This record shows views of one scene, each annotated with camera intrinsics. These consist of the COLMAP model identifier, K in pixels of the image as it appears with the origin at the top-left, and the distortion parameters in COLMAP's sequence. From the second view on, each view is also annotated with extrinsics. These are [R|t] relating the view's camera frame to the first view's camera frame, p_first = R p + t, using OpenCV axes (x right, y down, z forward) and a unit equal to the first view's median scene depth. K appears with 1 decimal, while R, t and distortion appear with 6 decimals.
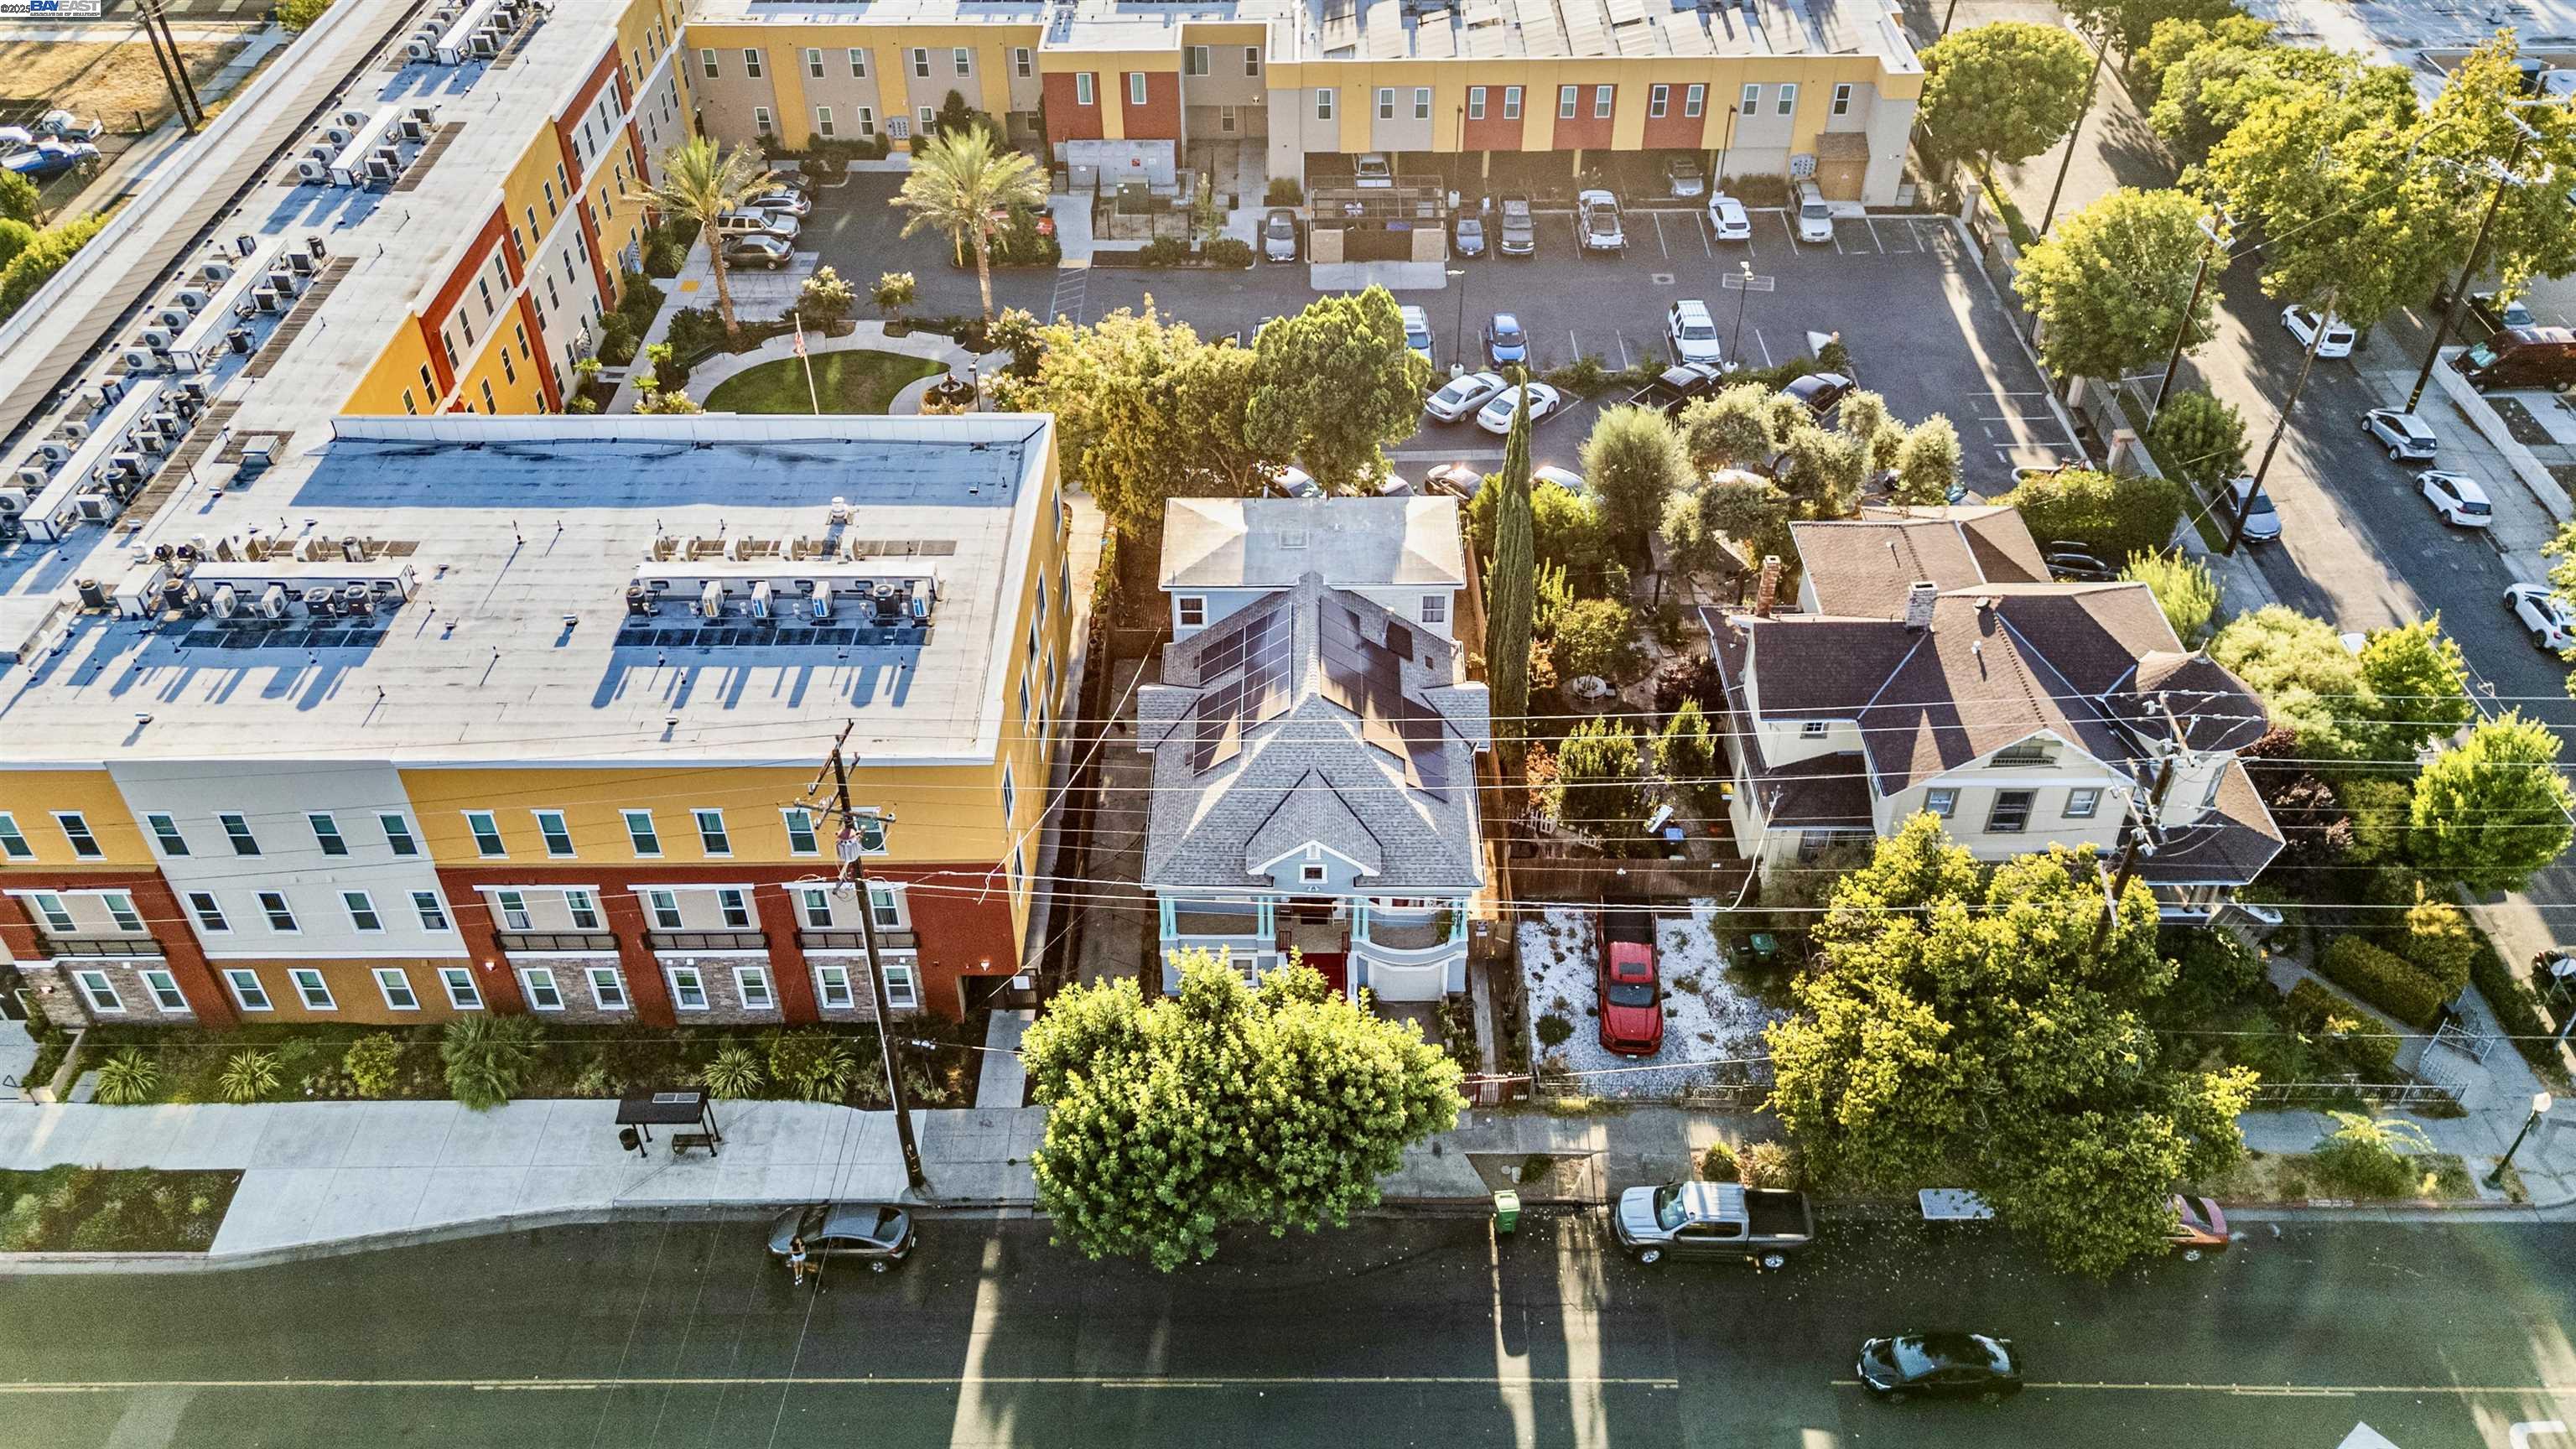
lens RADIAL K [[1989.0, 0, 1288.0], [0, 1989.0, 724.5], [0, 0, 1]] dist [0.008580, -0.003793]
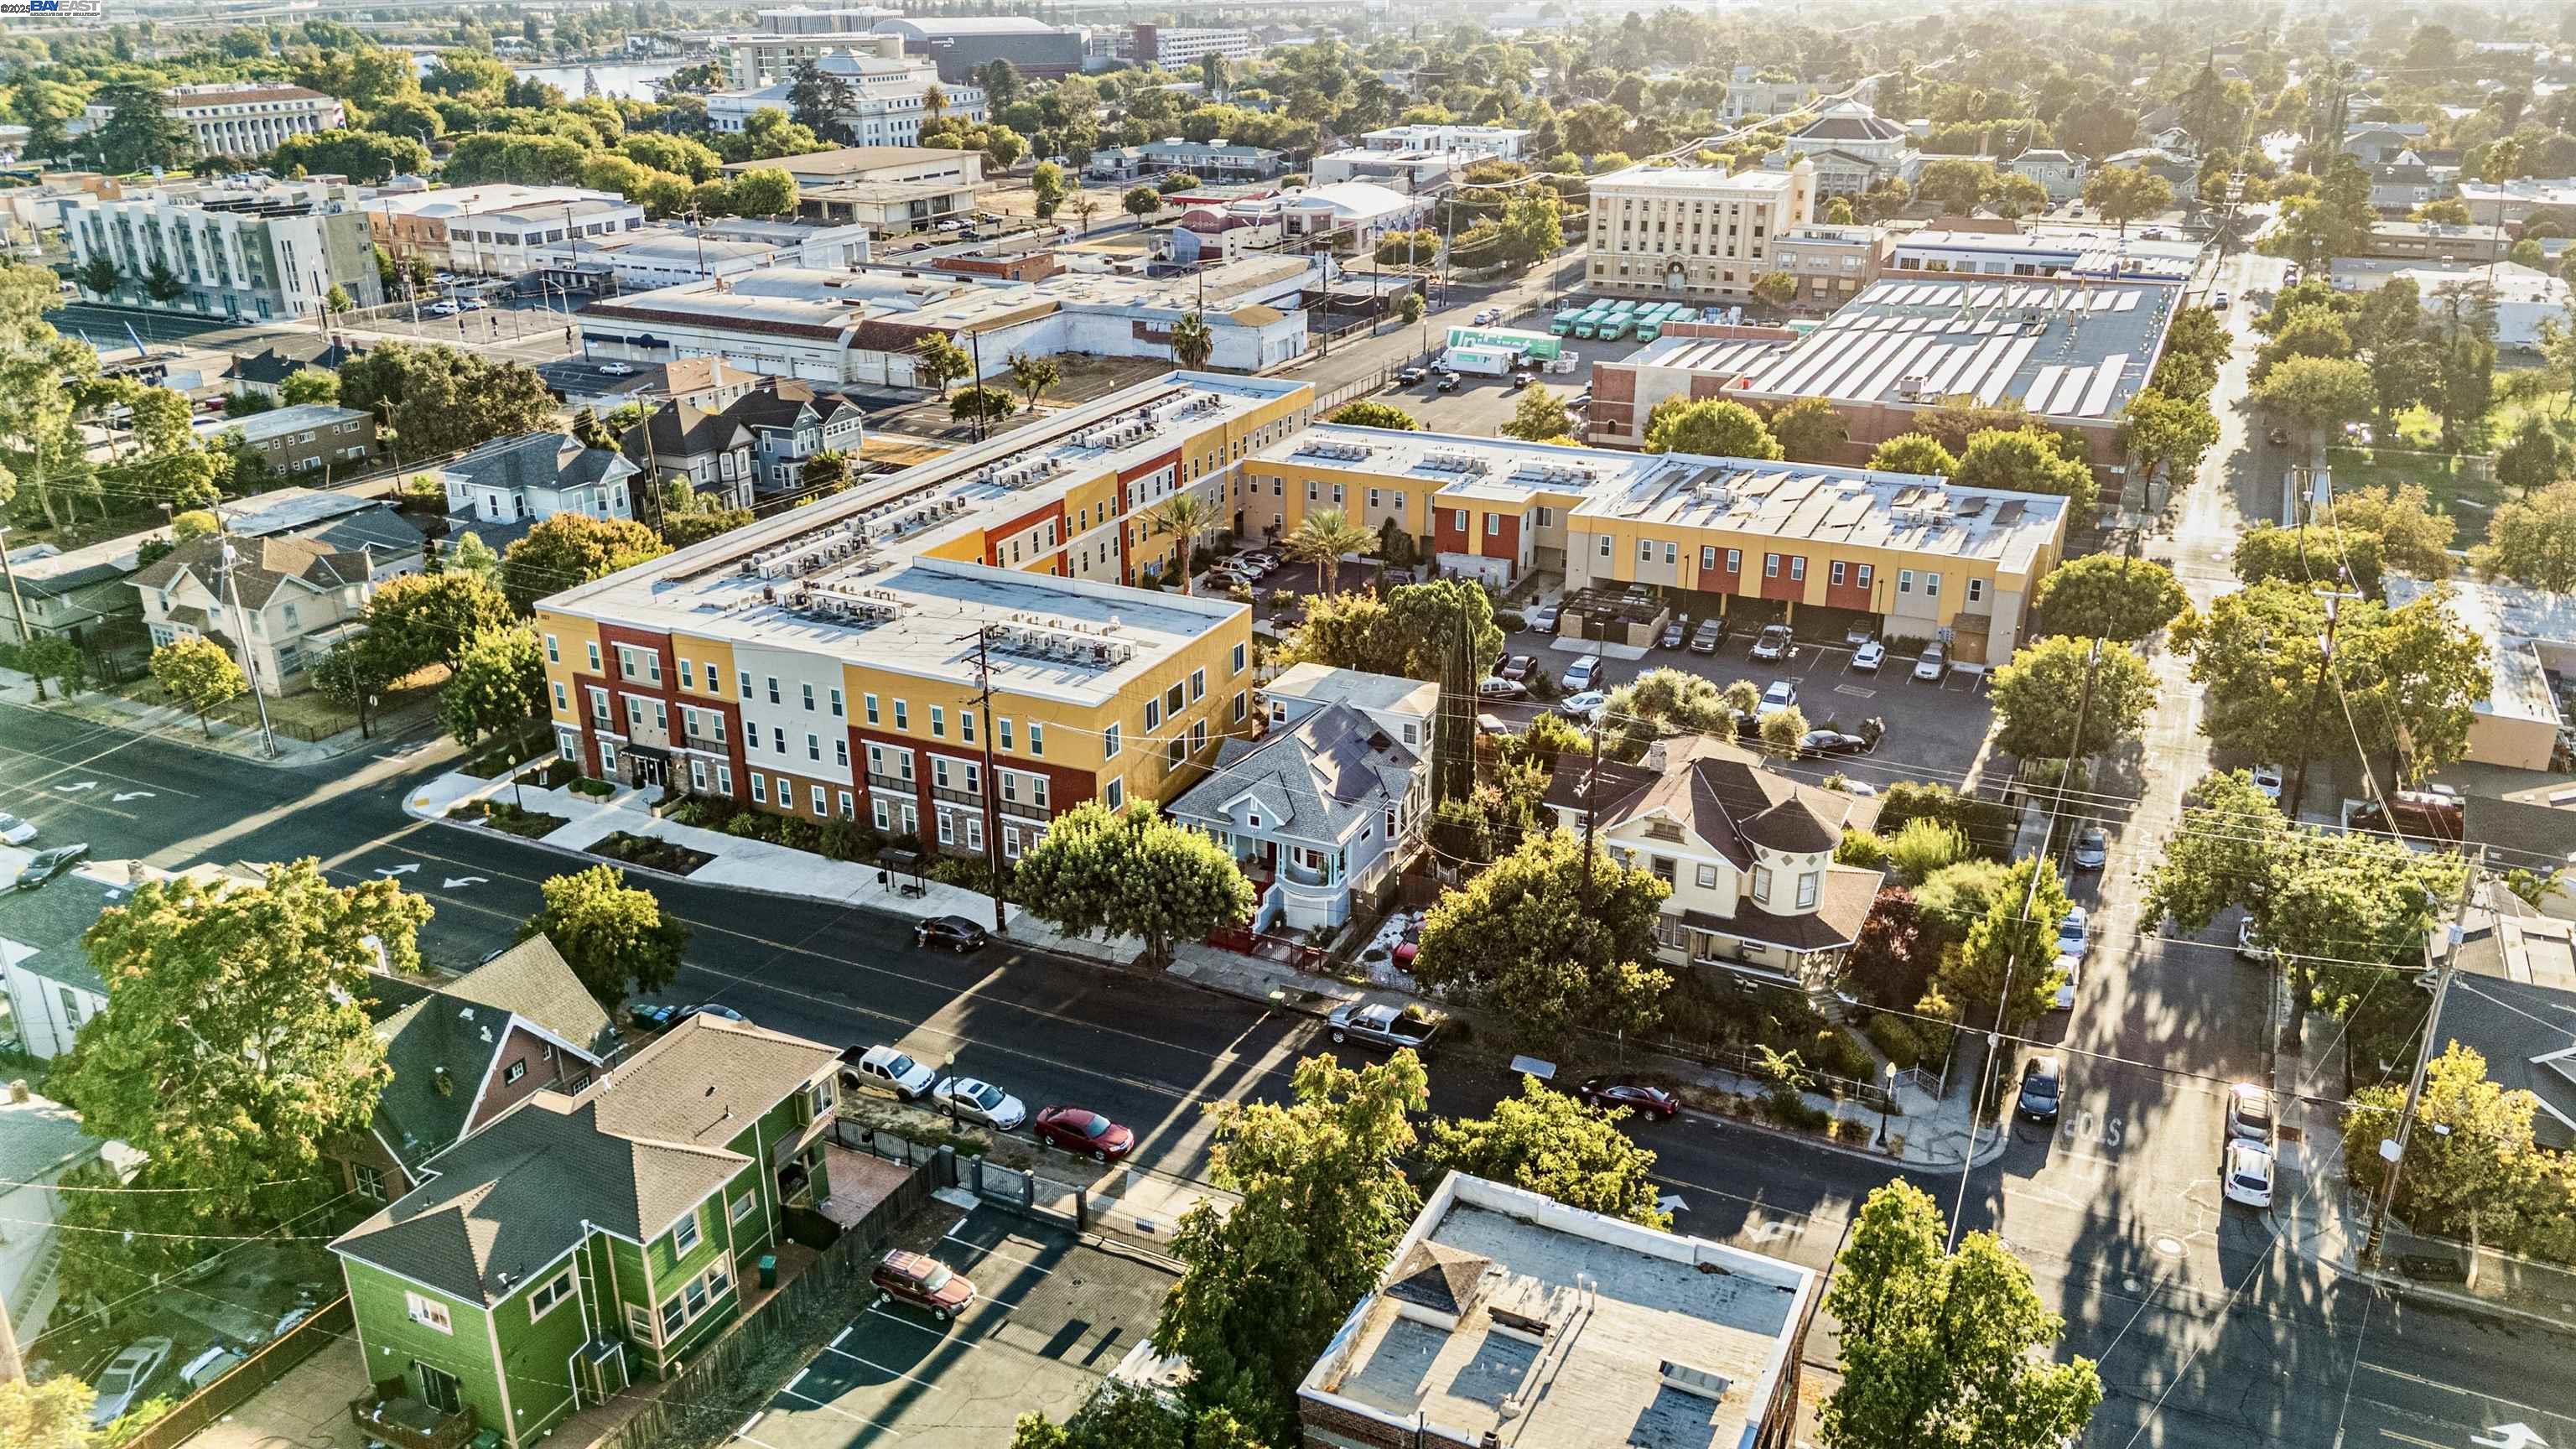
lens RADIAL K [[1989.0, 0, 1288.0], [0, 1989.0, 724.5], [0, 0, 1]] dist [0.008580, -0.003793]
pose [[0.891119, 0.155460, -0.426308, 0.706039], [-0.287704, 0.920075, -0.265872, 0.416895], [0.350903, 0.359575, 0.864623, -0.480929]]
